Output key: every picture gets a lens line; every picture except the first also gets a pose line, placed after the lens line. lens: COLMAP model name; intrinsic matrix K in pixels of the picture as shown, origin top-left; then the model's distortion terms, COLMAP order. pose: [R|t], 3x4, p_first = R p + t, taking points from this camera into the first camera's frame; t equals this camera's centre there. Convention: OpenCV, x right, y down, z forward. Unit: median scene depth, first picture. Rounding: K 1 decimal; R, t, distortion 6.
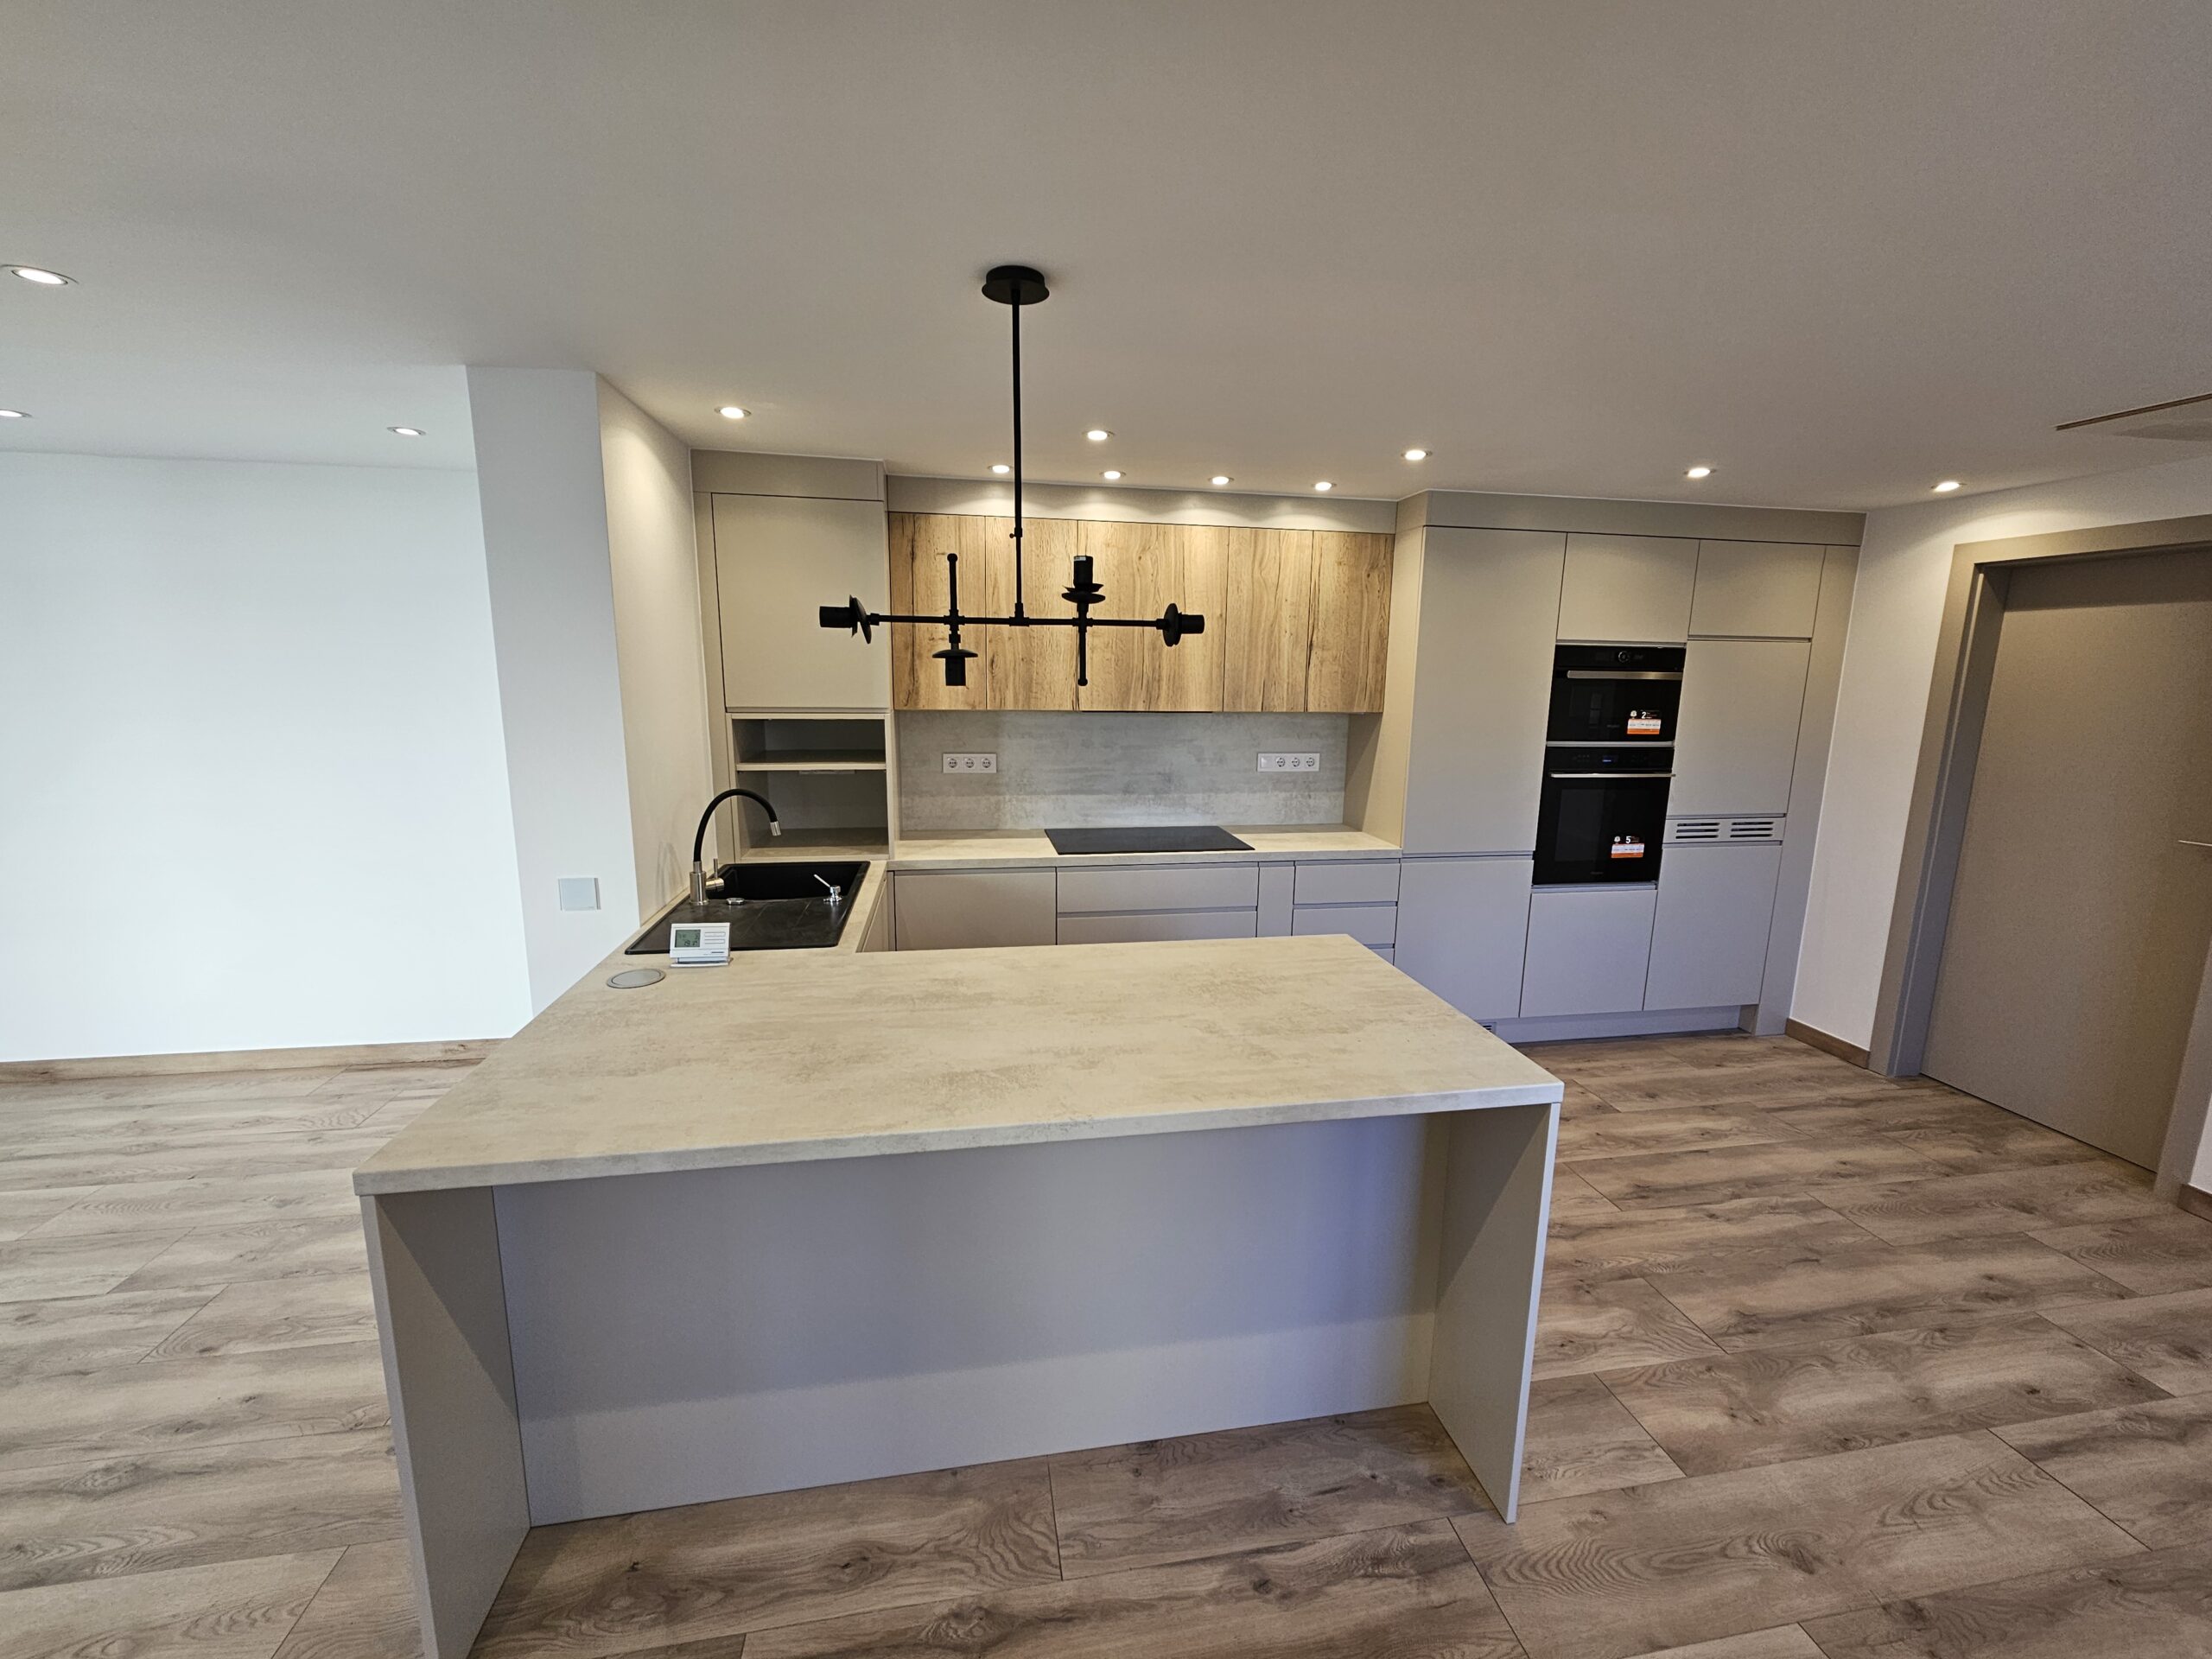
lens RADIAL K [[904.2, 0, 1118.0], [0, 904.2, 823.5], [0, 0, 1]] dist [-0.004265, 0.001418]
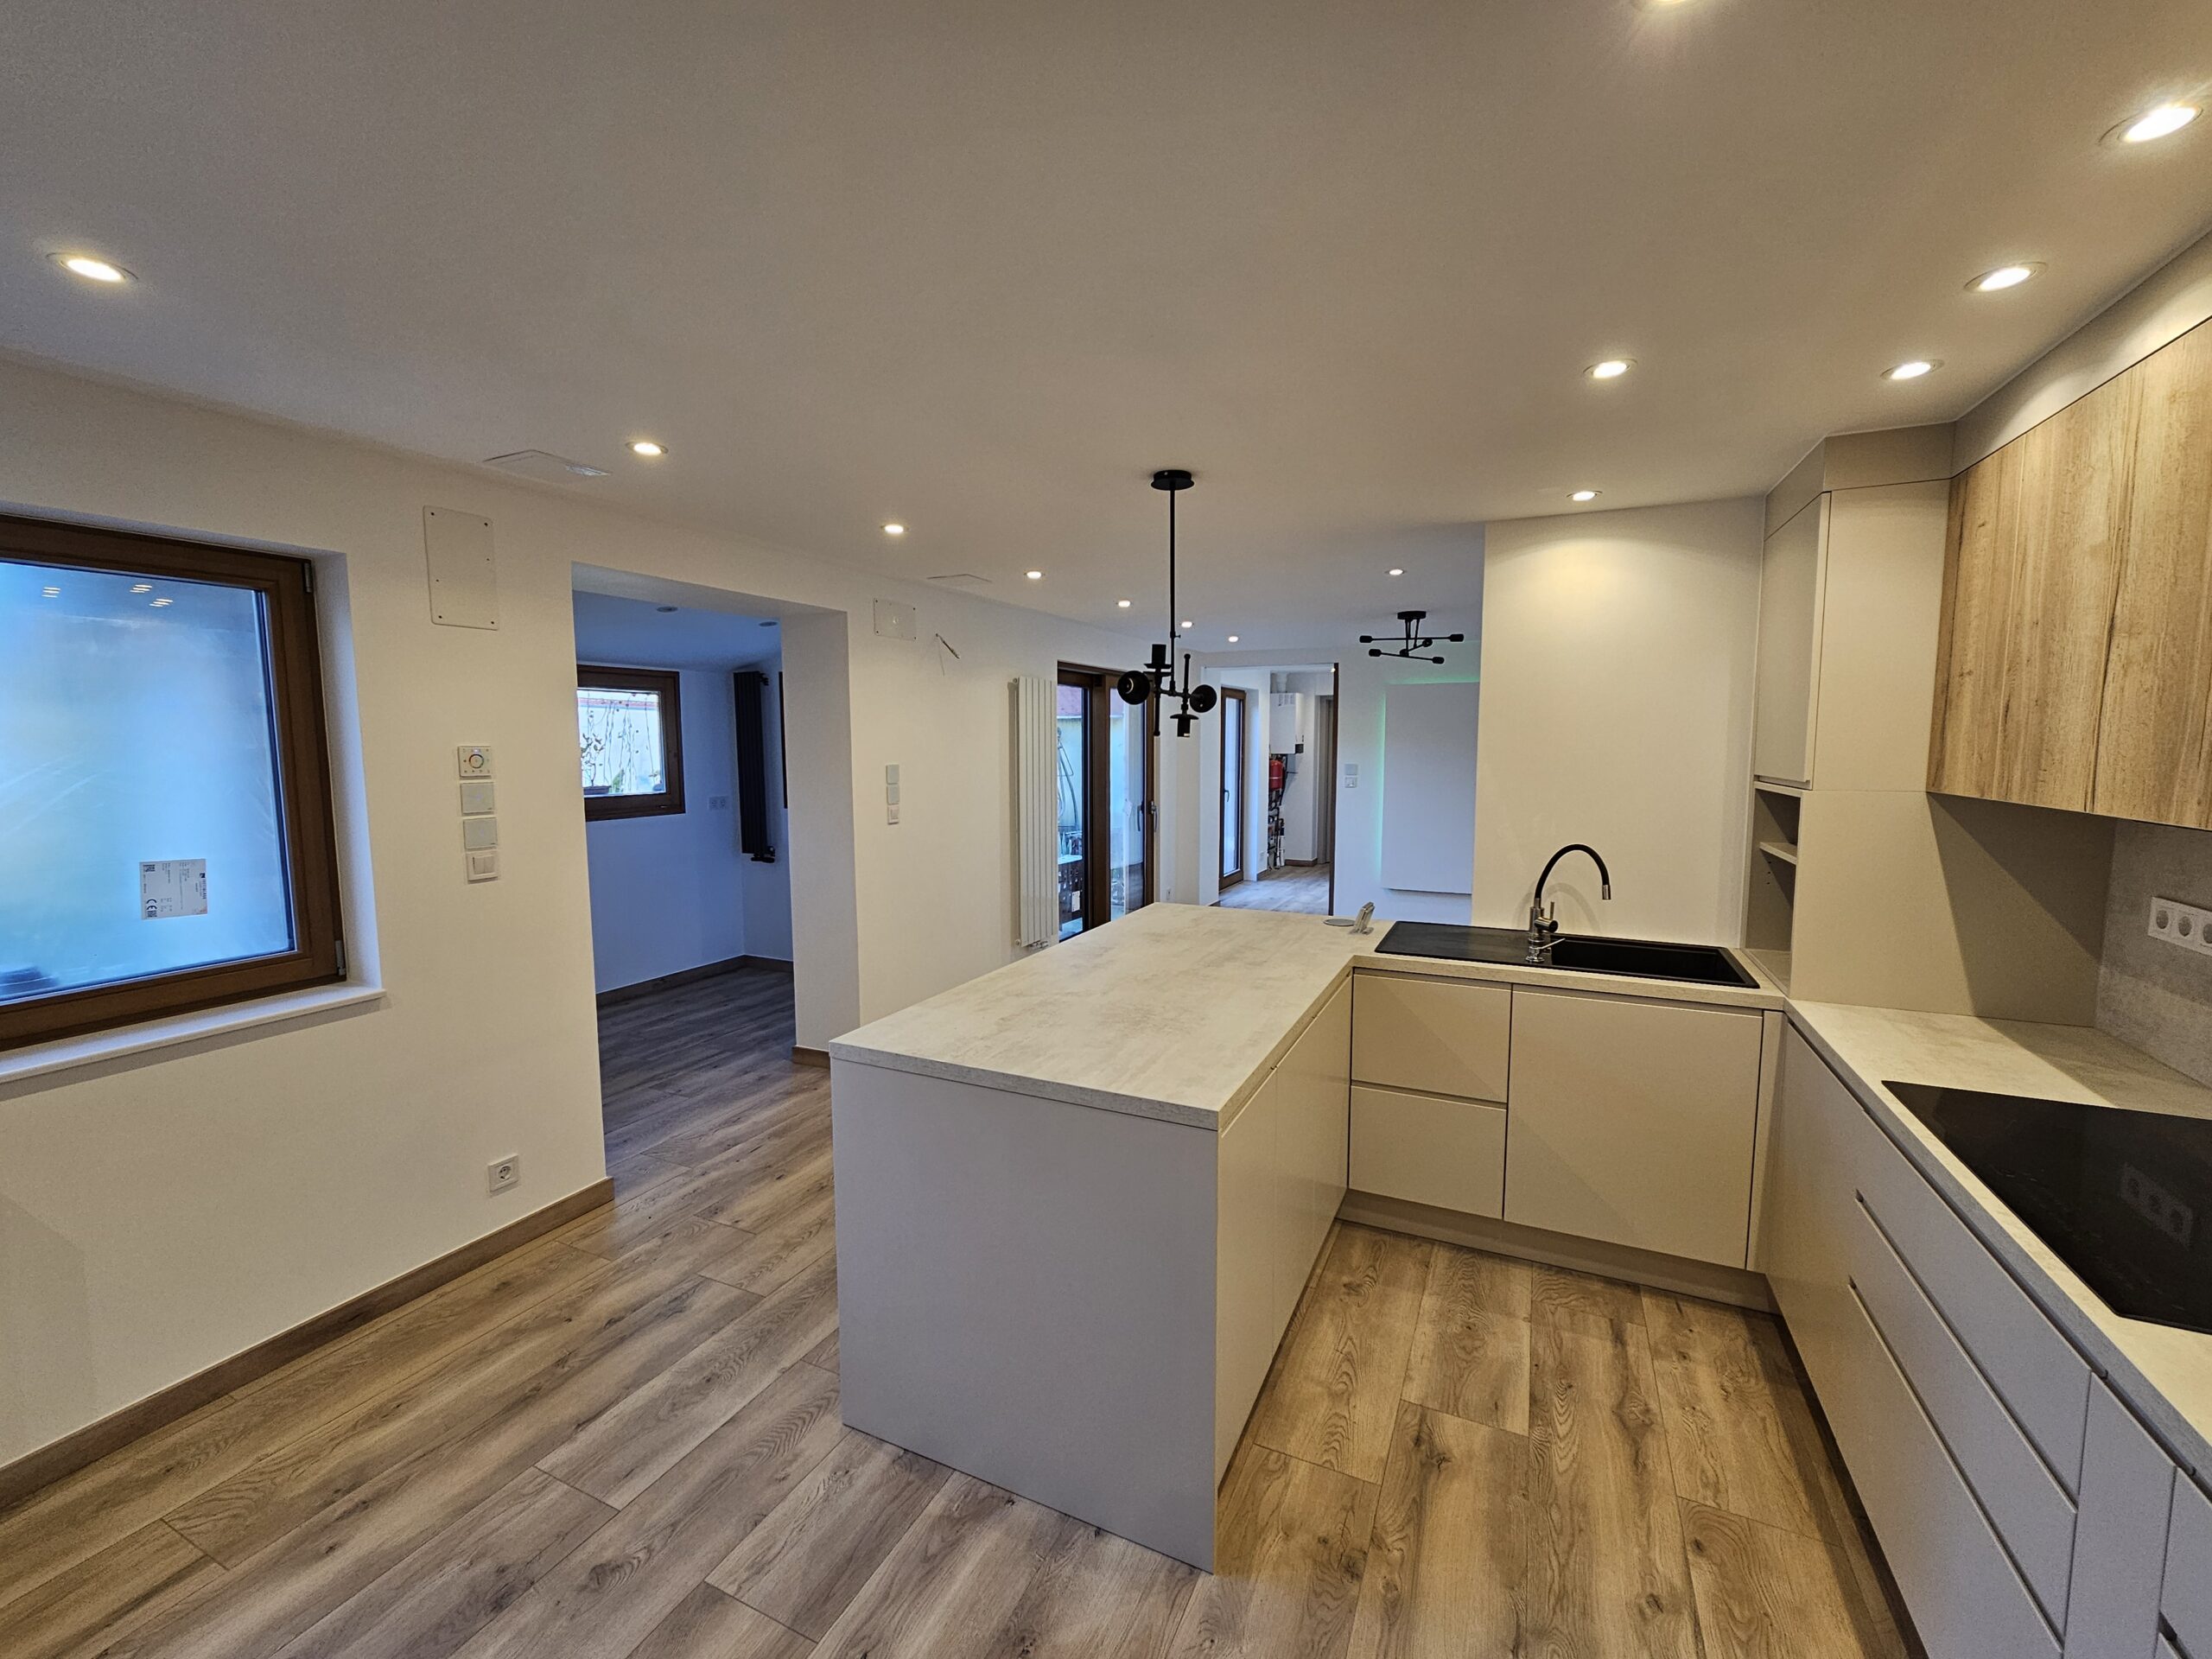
lens RADIAL K [[904.2, 0, 1117.5], [0, 904.2, 820.9], [0, 0, 1]] dist [-0.004265, 0.001418]
pose [[-0.578006, 0.060137, -0.813814, 1.181989], [-0.145928, 0.973588, 0.175589, -0.271856], [0.802879, 0.220250, -0.553964, 1.821414]]
